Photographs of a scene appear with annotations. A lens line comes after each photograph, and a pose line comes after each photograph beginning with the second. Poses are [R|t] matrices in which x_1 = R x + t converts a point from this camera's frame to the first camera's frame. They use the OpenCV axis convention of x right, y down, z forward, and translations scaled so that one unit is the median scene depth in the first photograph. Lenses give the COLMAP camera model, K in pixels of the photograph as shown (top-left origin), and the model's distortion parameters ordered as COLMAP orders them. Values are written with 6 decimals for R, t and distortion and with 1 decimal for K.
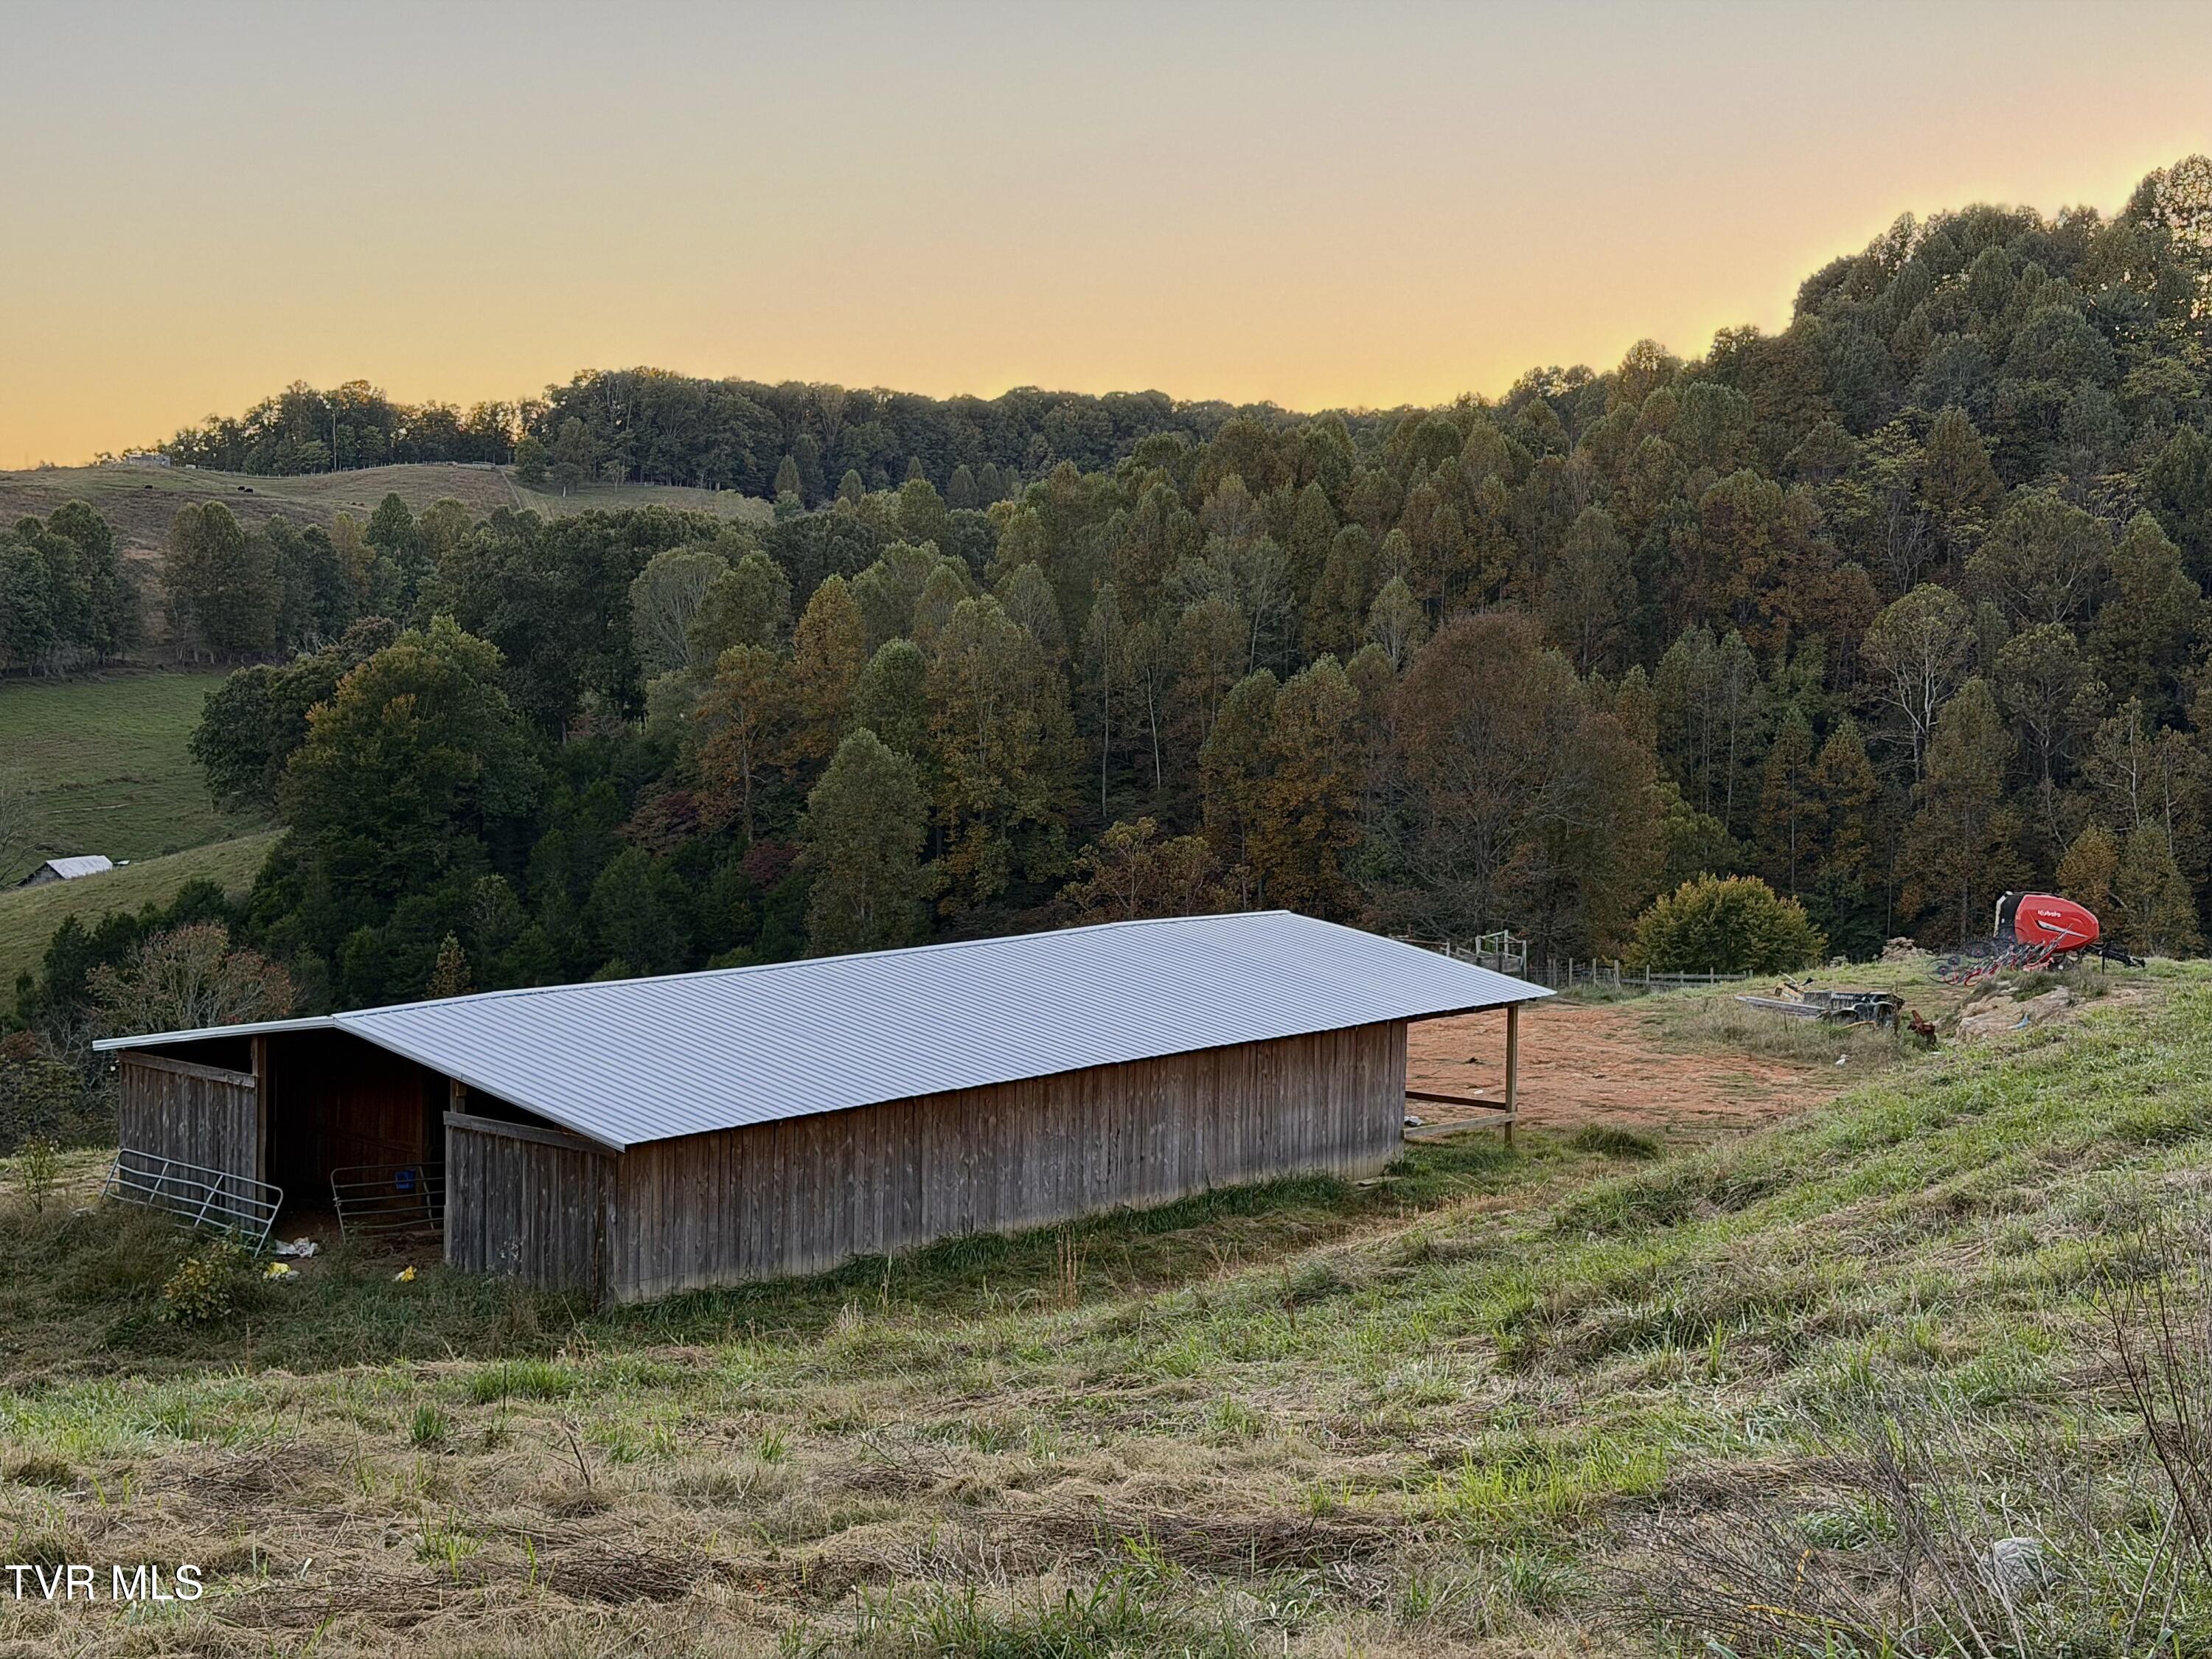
lens RADIAL K [[3032.5, 0, 1097.1], [0, 3032.5, 776.0], [0, 0, 1]] dist [0.161881, -0.338448]
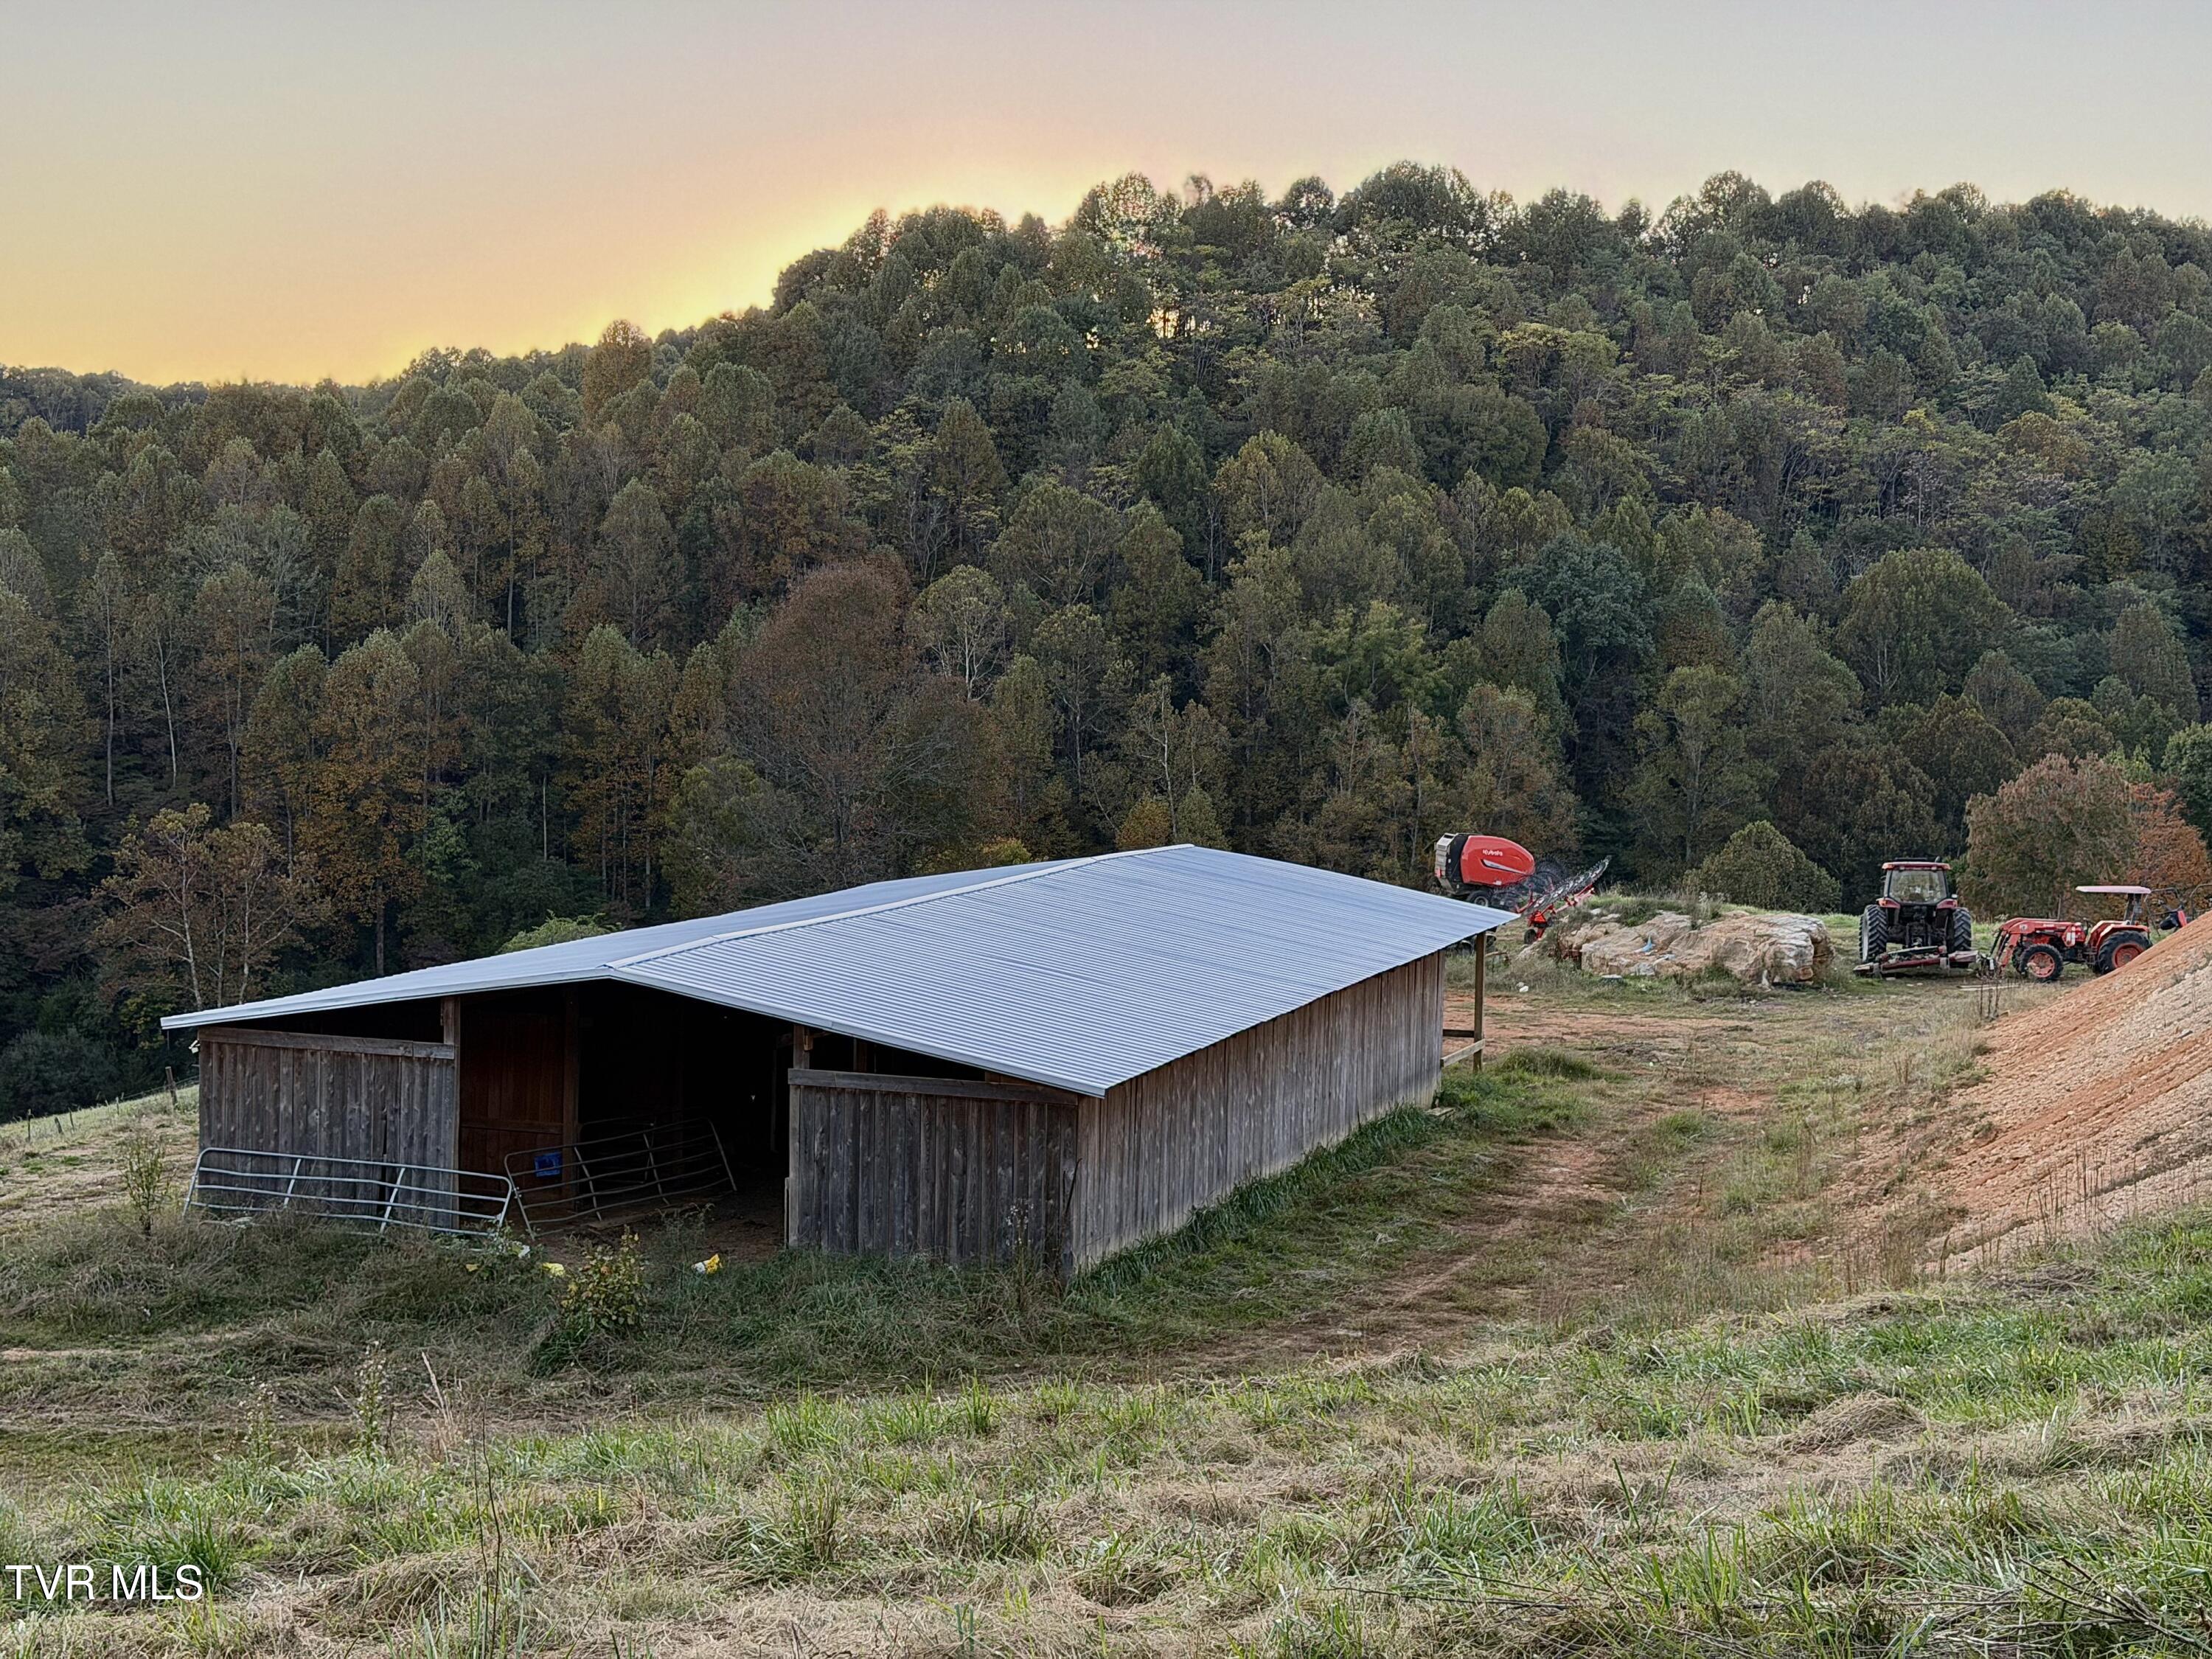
lens RADIAL K [[3032.5, 0, 1097.1], [0, 3032.5, 776.0], [0, 0, 1]] dist [0.161881, -0.338448]
pose [[0.926273, -0.014533, 0.376574, -0.070456], [0.013750, 0.999894, 0.004768, 0.003929], [-0.376603, 0.000761, 0.926374, 0.028328]]
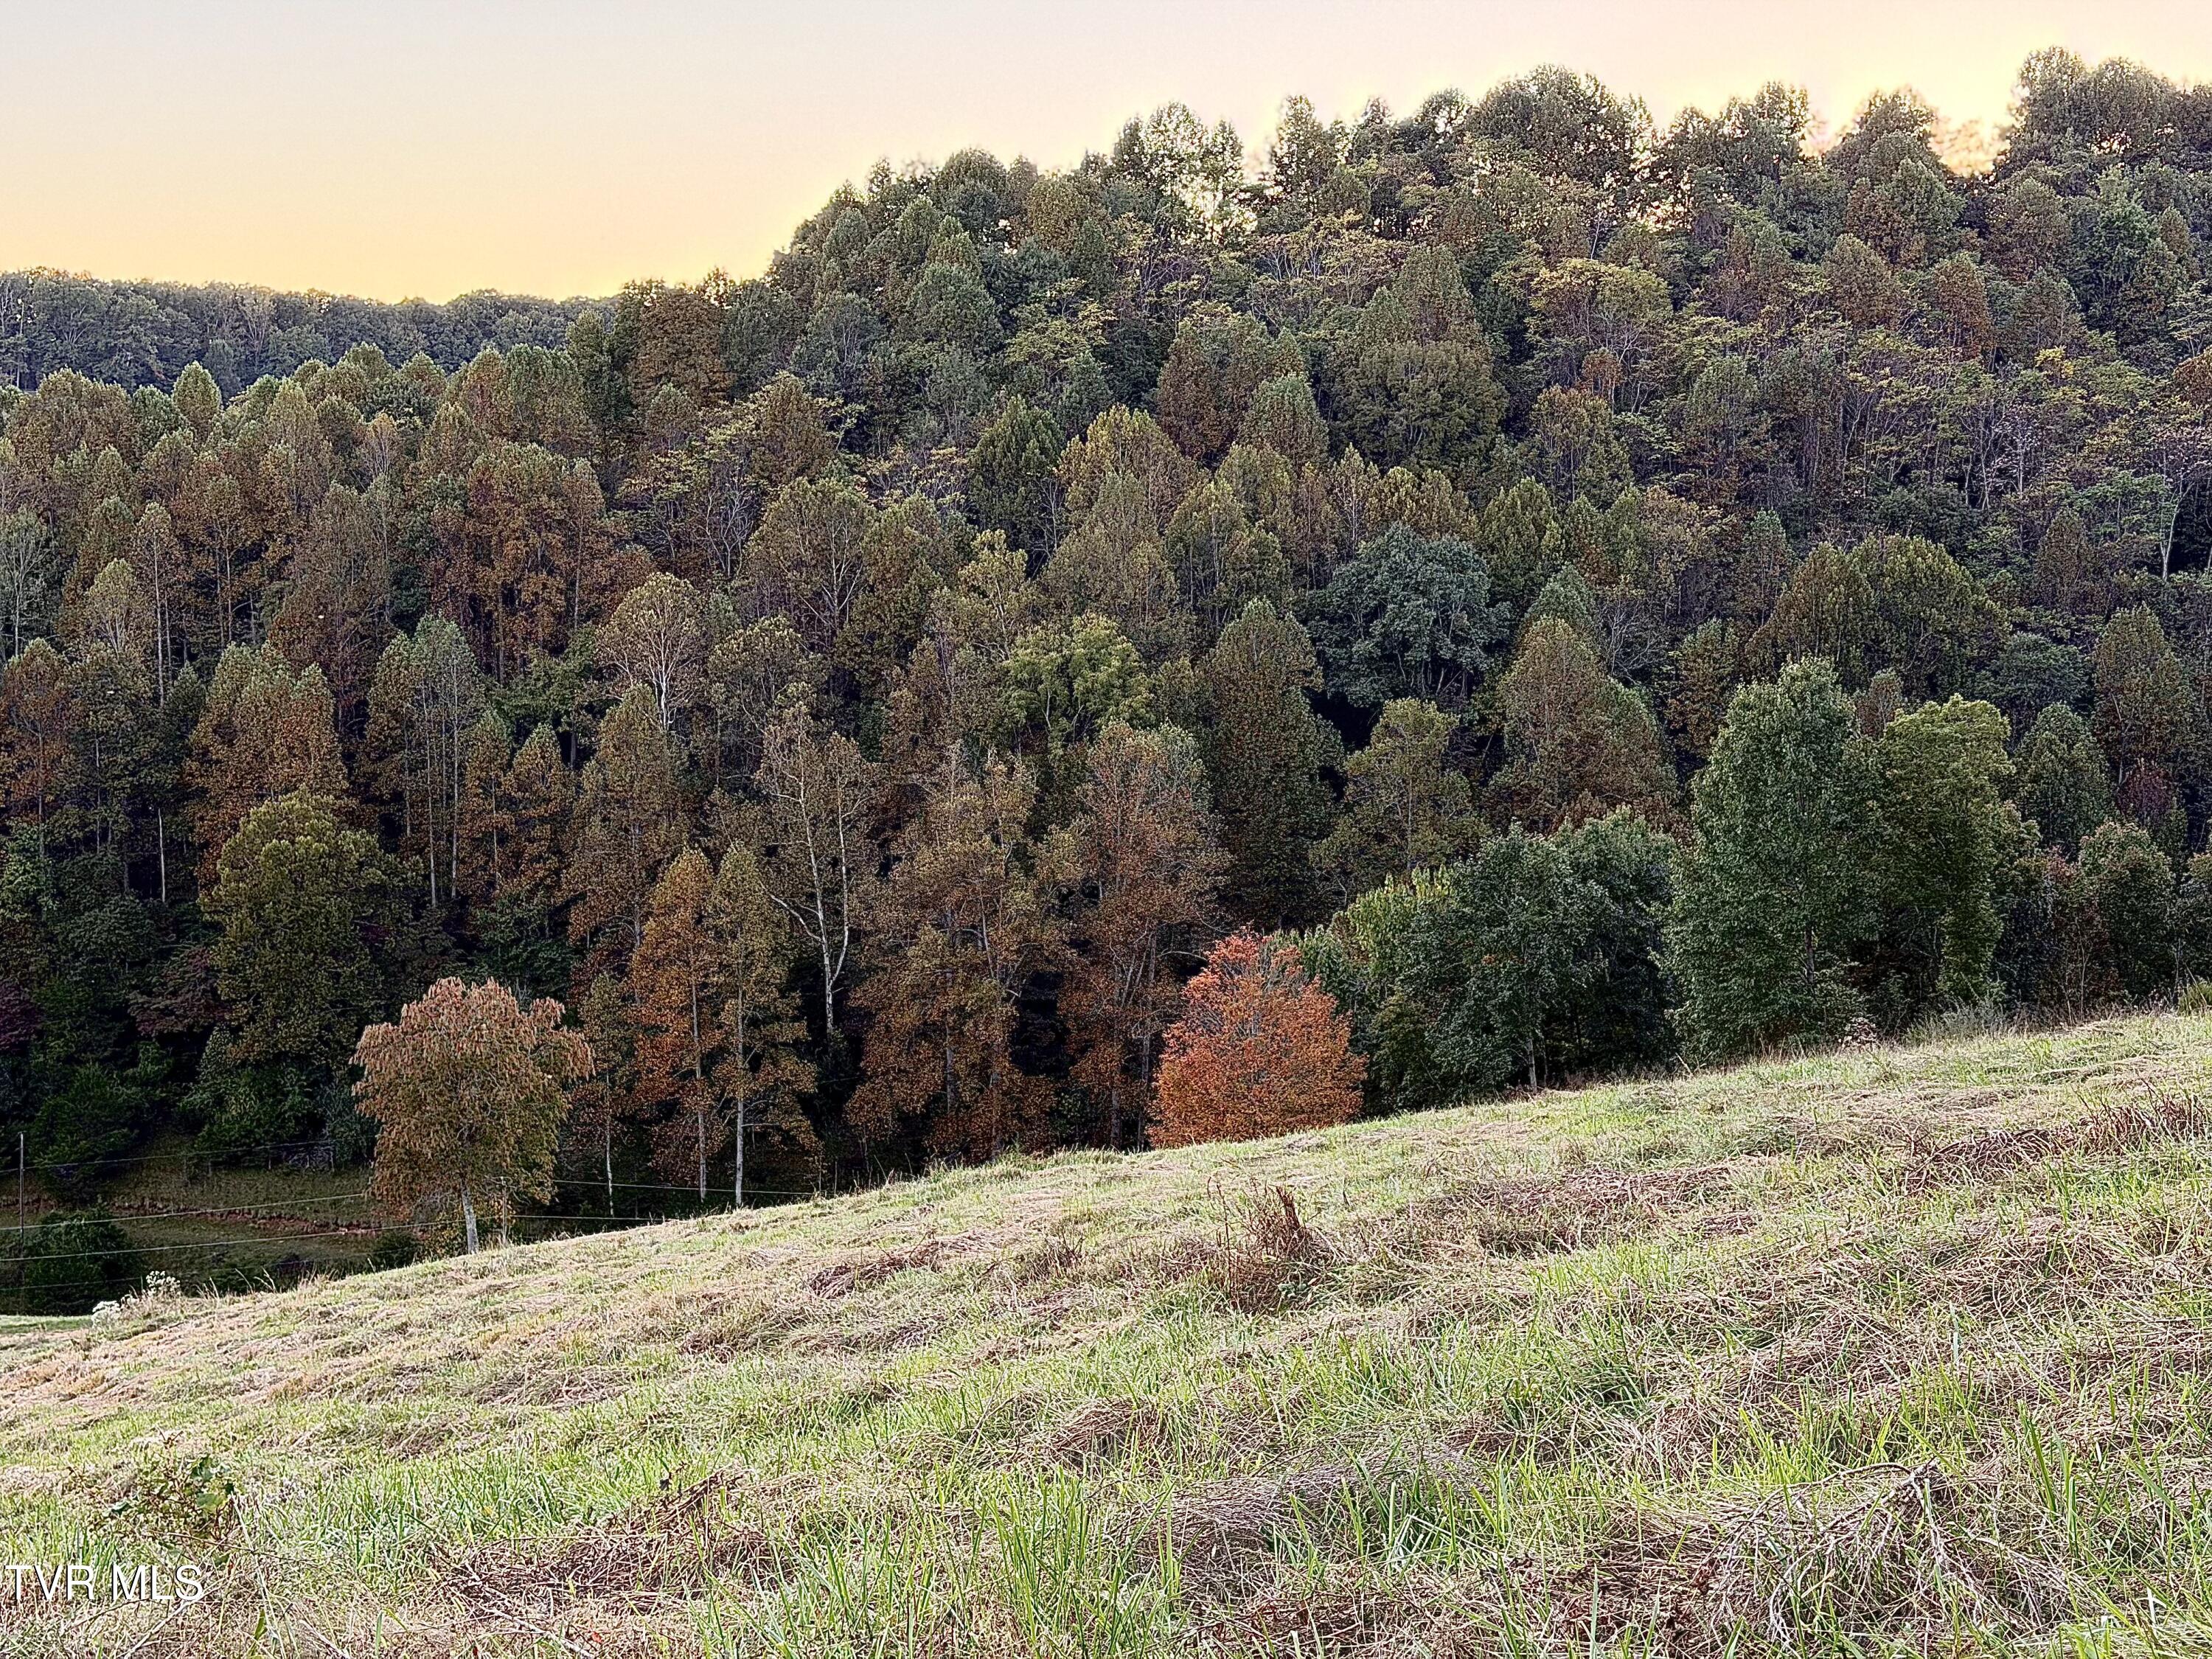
lens RADIAL K [[3032.5, 0, 1097.1], [0, 3032.5, 776.0], [0, 0, 1]] dist [0.161881, -0.338448]
pose [[0.996180, -0.010444, 0.086696, 0.299275], [0.007262, 0.999291, 0.036933, -0.031748], [-0.087020, -0.036162, 0.995550, 0.057272]]
